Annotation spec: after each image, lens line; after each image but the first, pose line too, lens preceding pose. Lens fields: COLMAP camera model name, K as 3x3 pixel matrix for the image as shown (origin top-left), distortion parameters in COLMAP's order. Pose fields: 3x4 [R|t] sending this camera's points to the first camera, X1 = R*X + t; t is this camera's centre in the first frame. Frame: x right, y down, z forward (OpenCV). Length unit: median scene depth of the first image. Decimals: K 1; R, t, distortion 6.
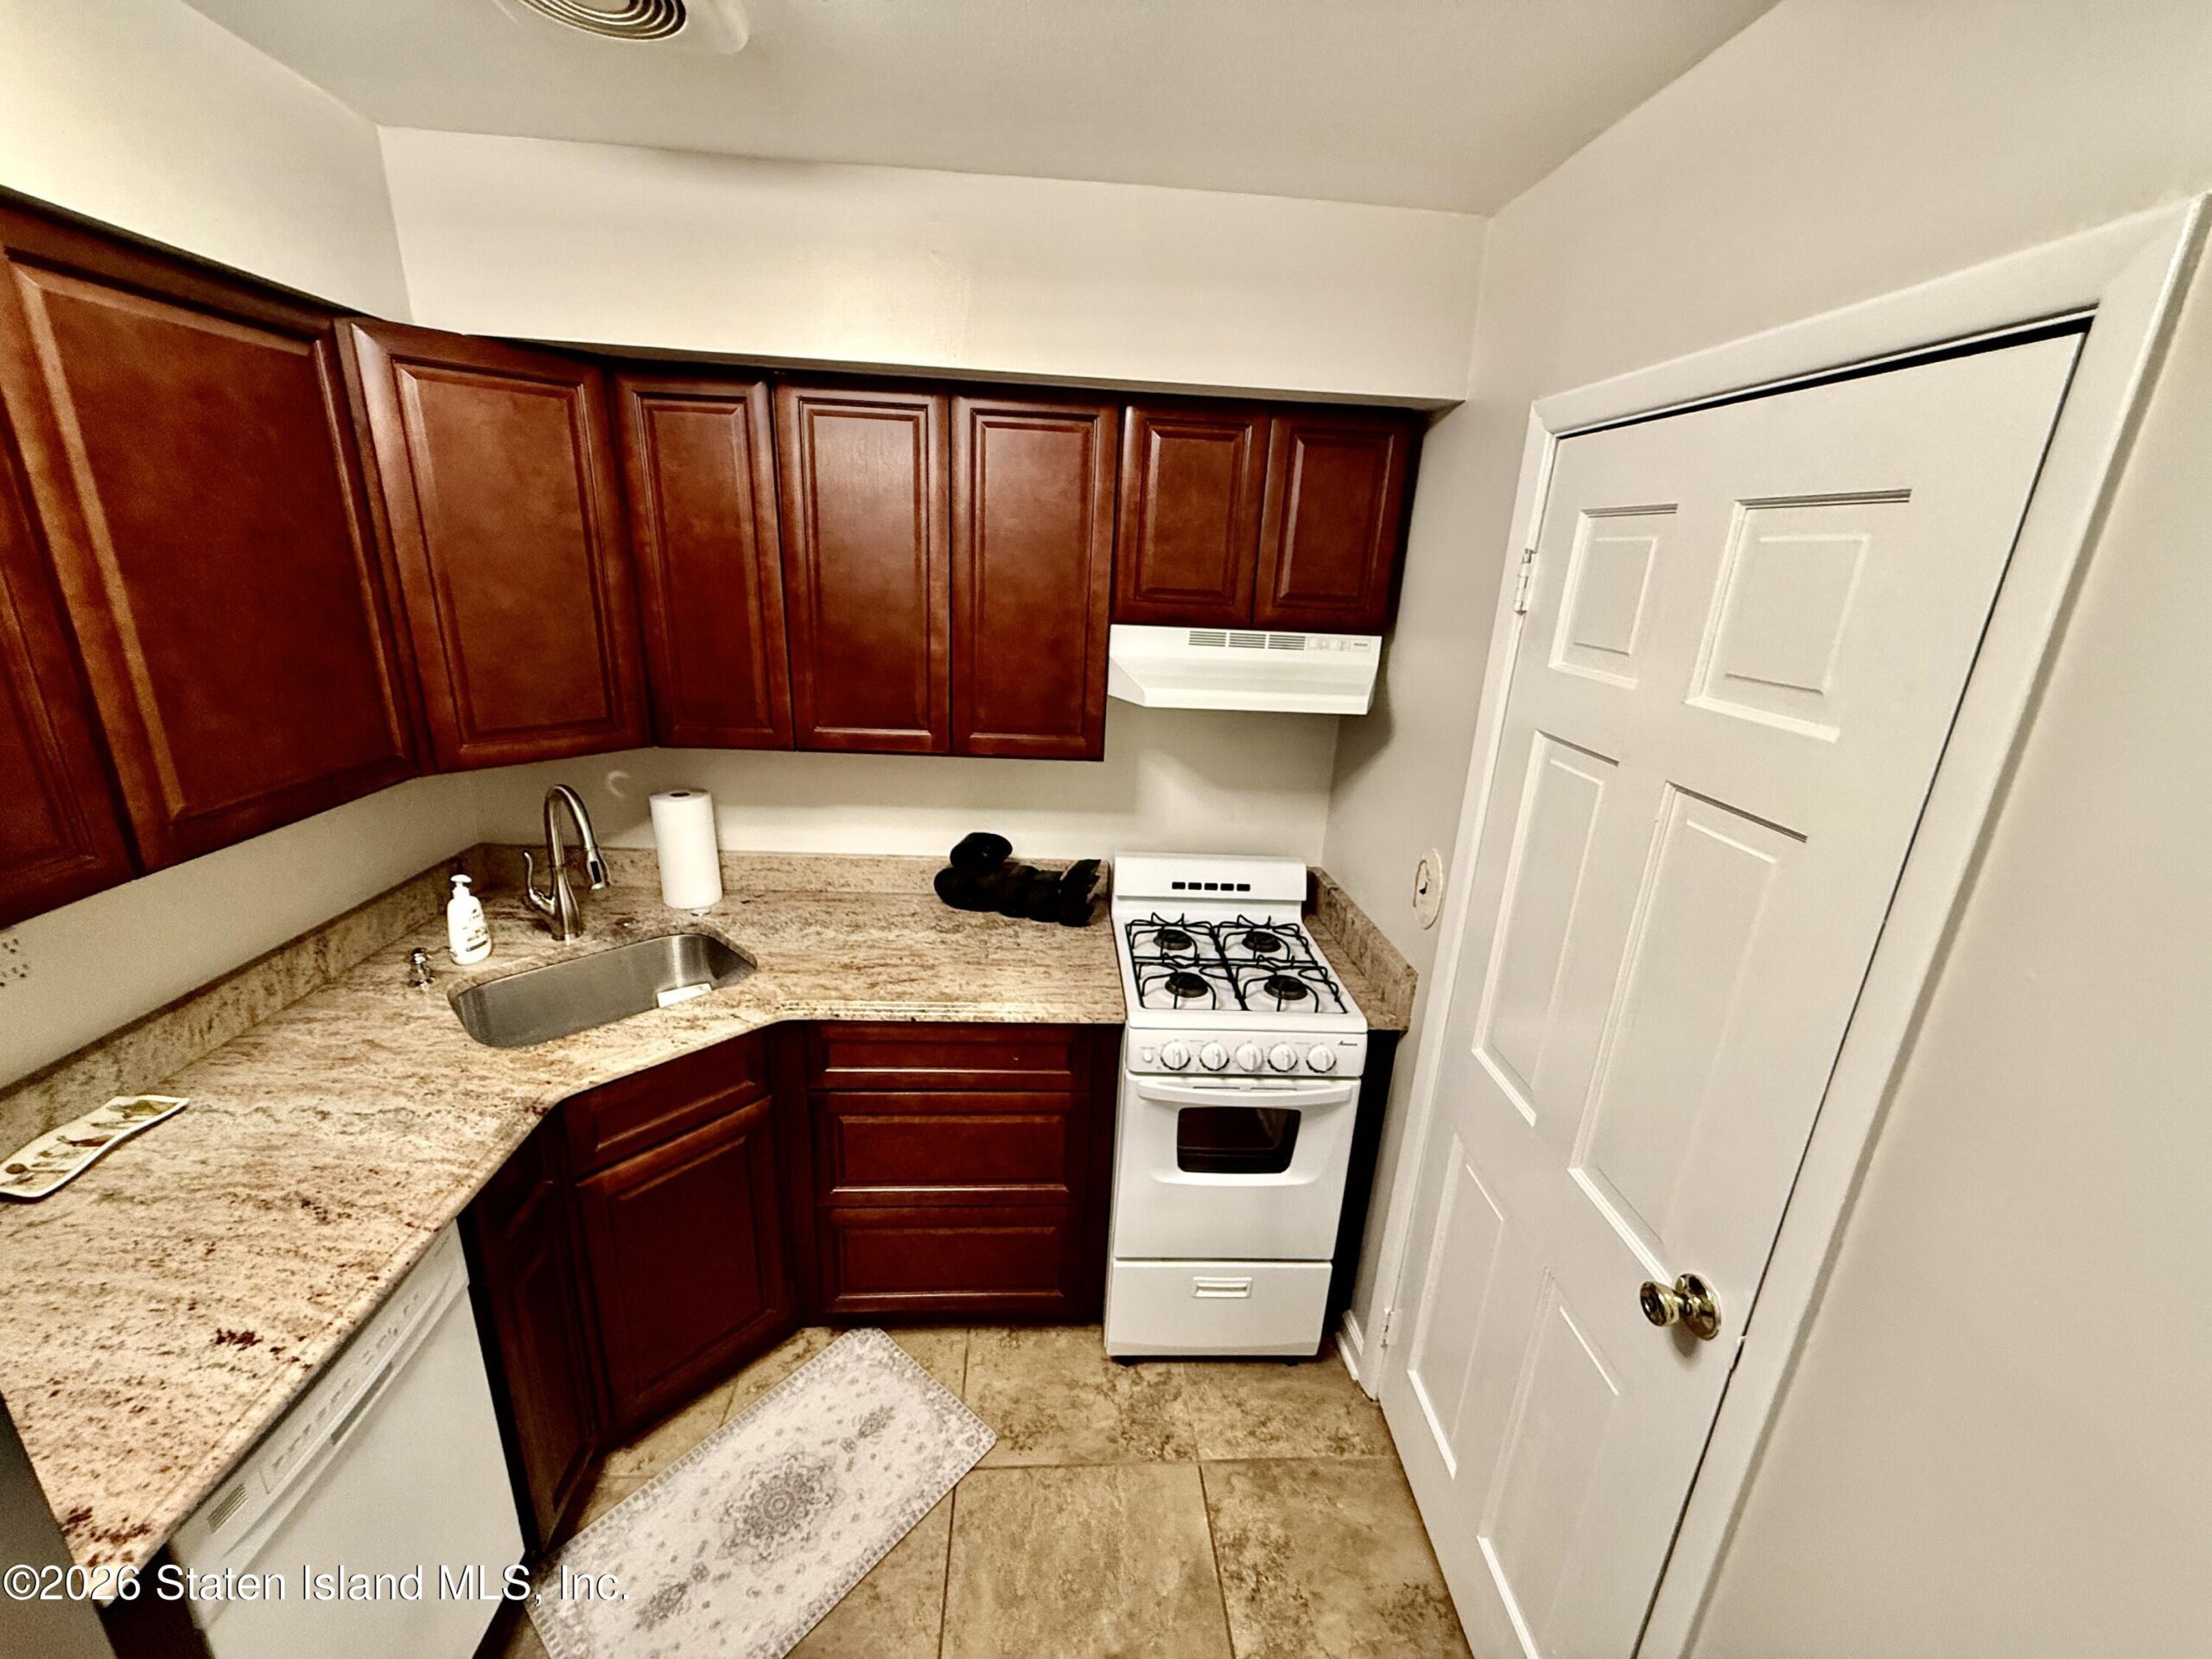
lens RADIAL K [[888.6, 0, 1103.7], [0, 888.6, 829.5], [0, 0, 1]] dist [0.001194, 0.000374]
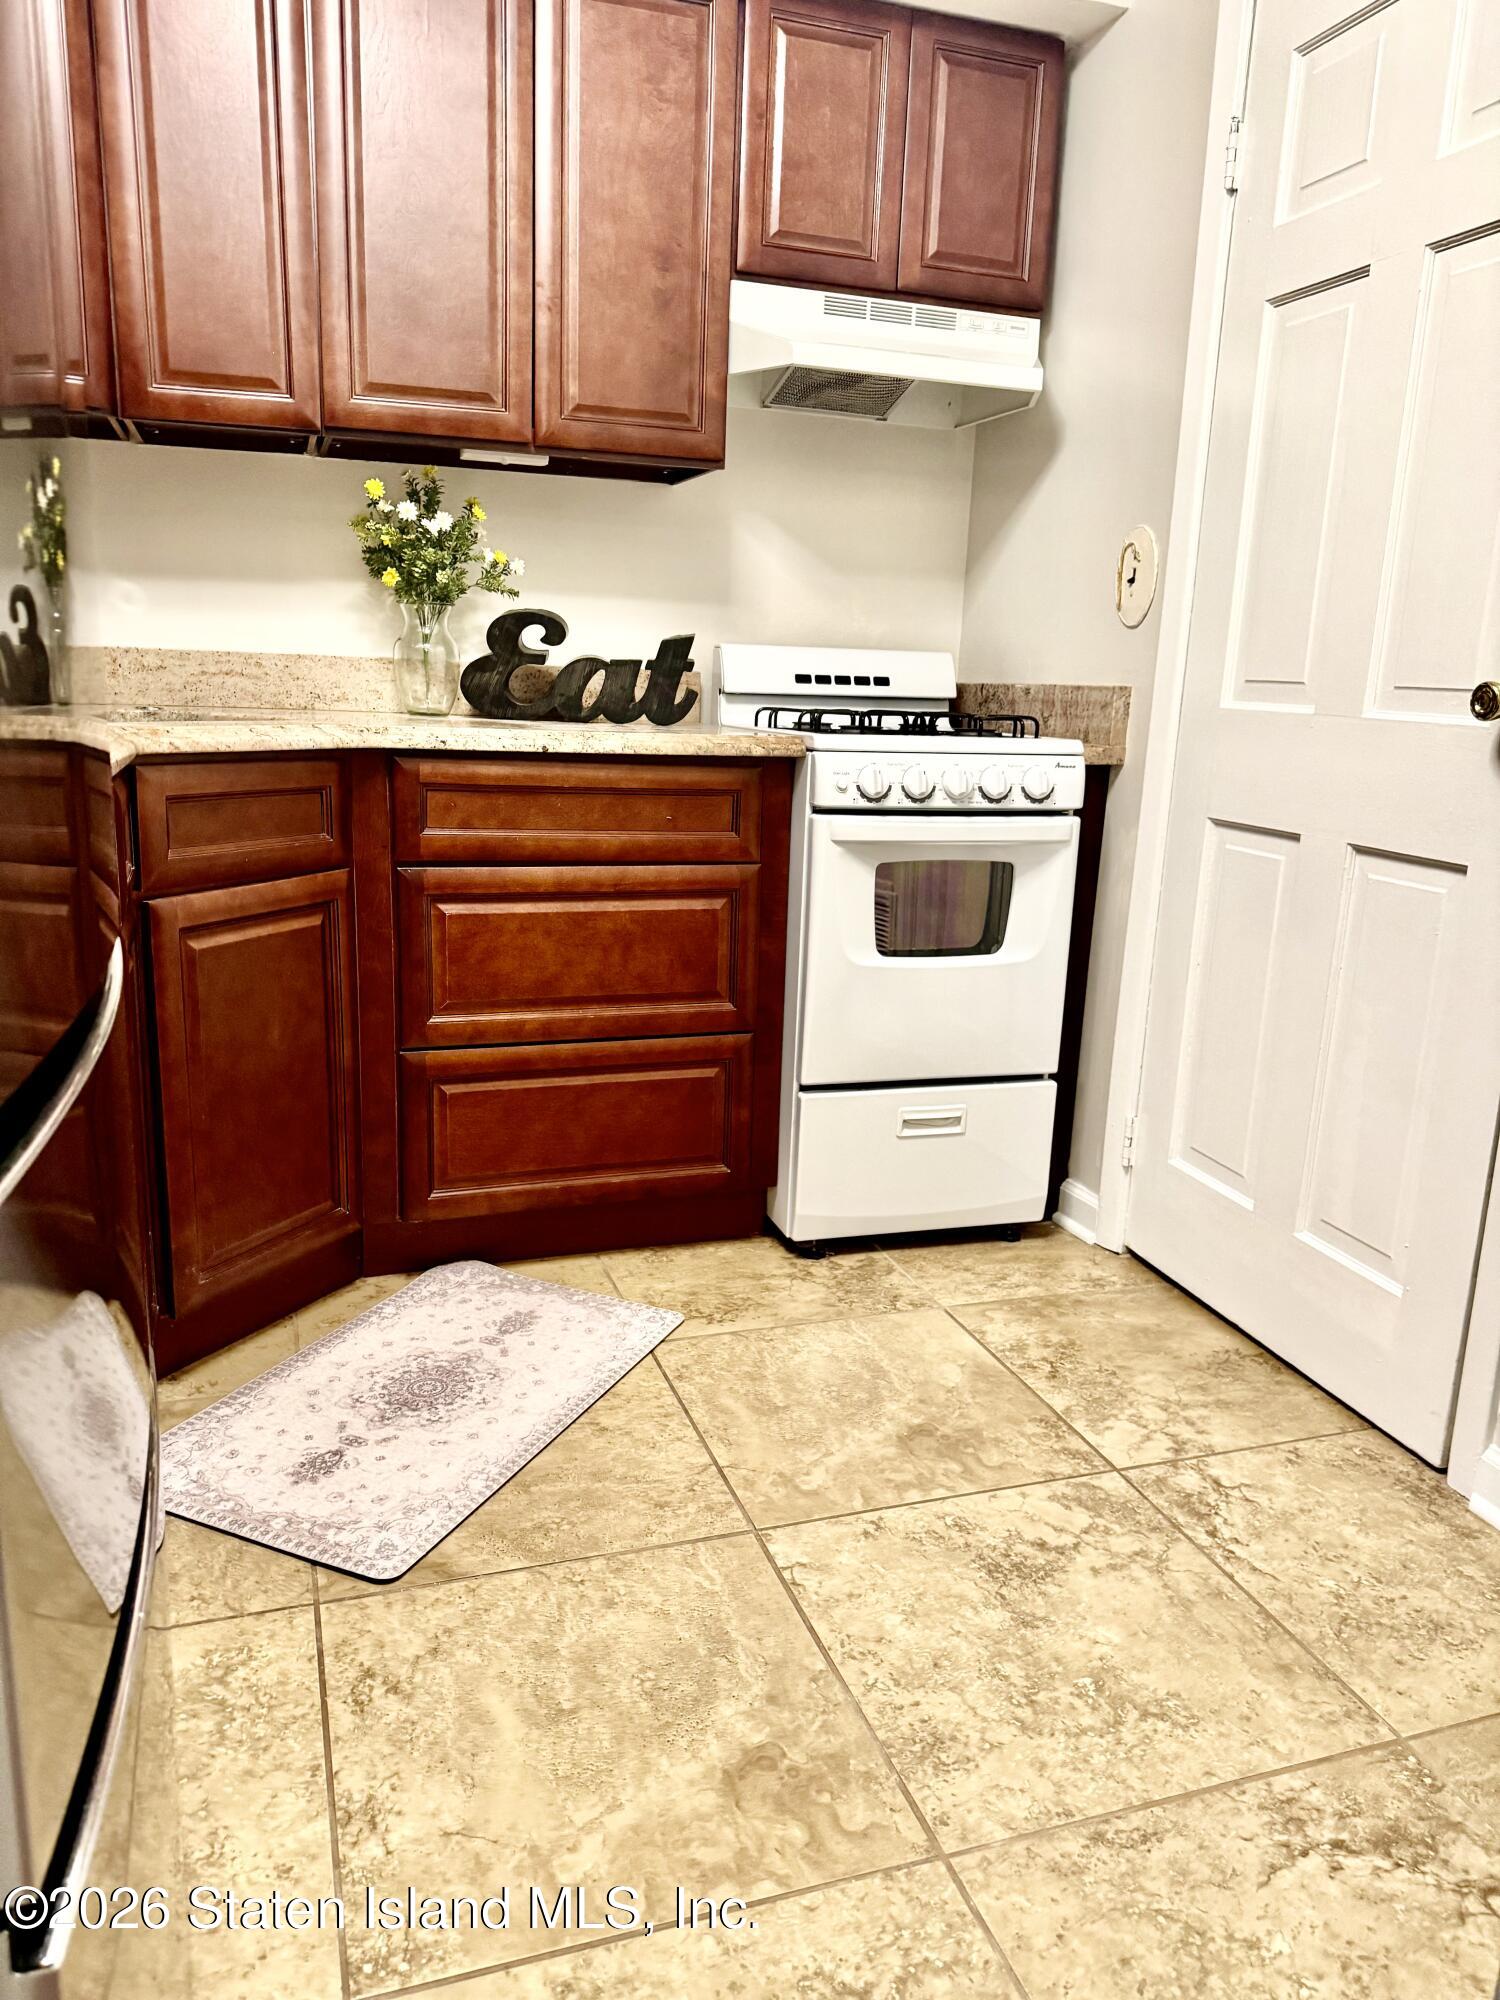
lens RADIAL K [[1429.9, 0, 752.3], [0, 1429.9, 1010.7], [0, 0, 1]] dist [0.053472, -0.063467]
pose [[0.964226, -0.073064, 0.254813, -0.366989], [0.089836, 0.994448, -0.054800, 0.515664], [-0.249394, 0.075731, 0.965436, -0.207959]]
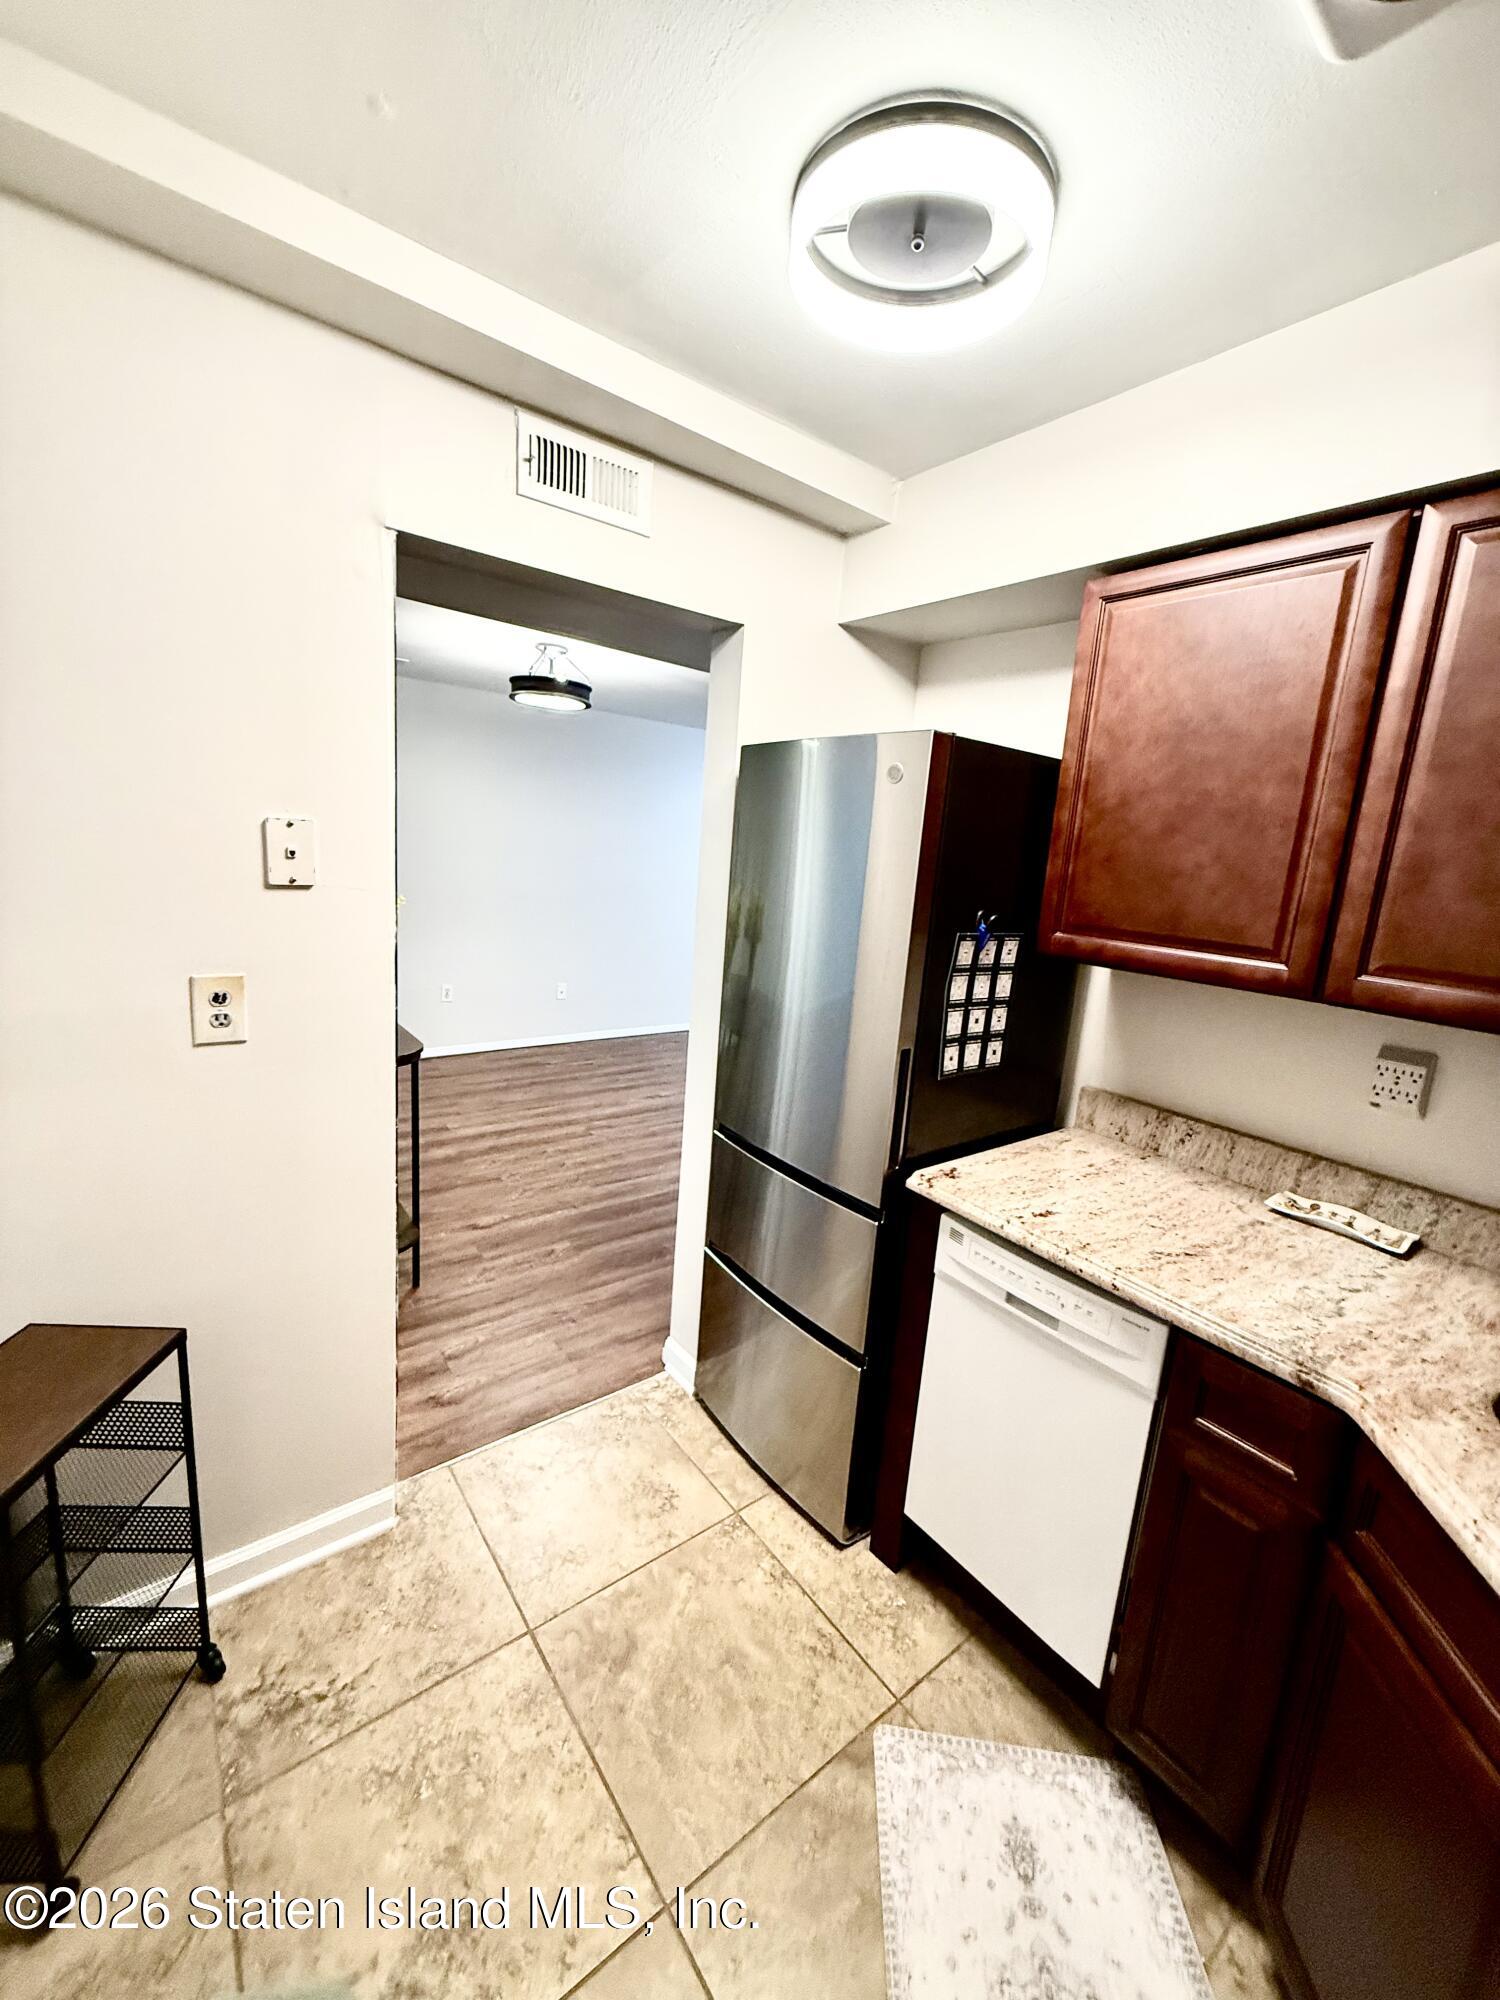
lens RADIAL K [[803.5, 0, 754.6], [0, 803.5, 991.0], [0, 0, 1]] dist [0.001194, 0.000374]
pose [[-0.820504, -0.004660, -0.571622, 0.167122], [-0.276831, 0.878127, 0.390202, -0.117115], [0.500138, 0.478405, -0.721797, 0.883796]]
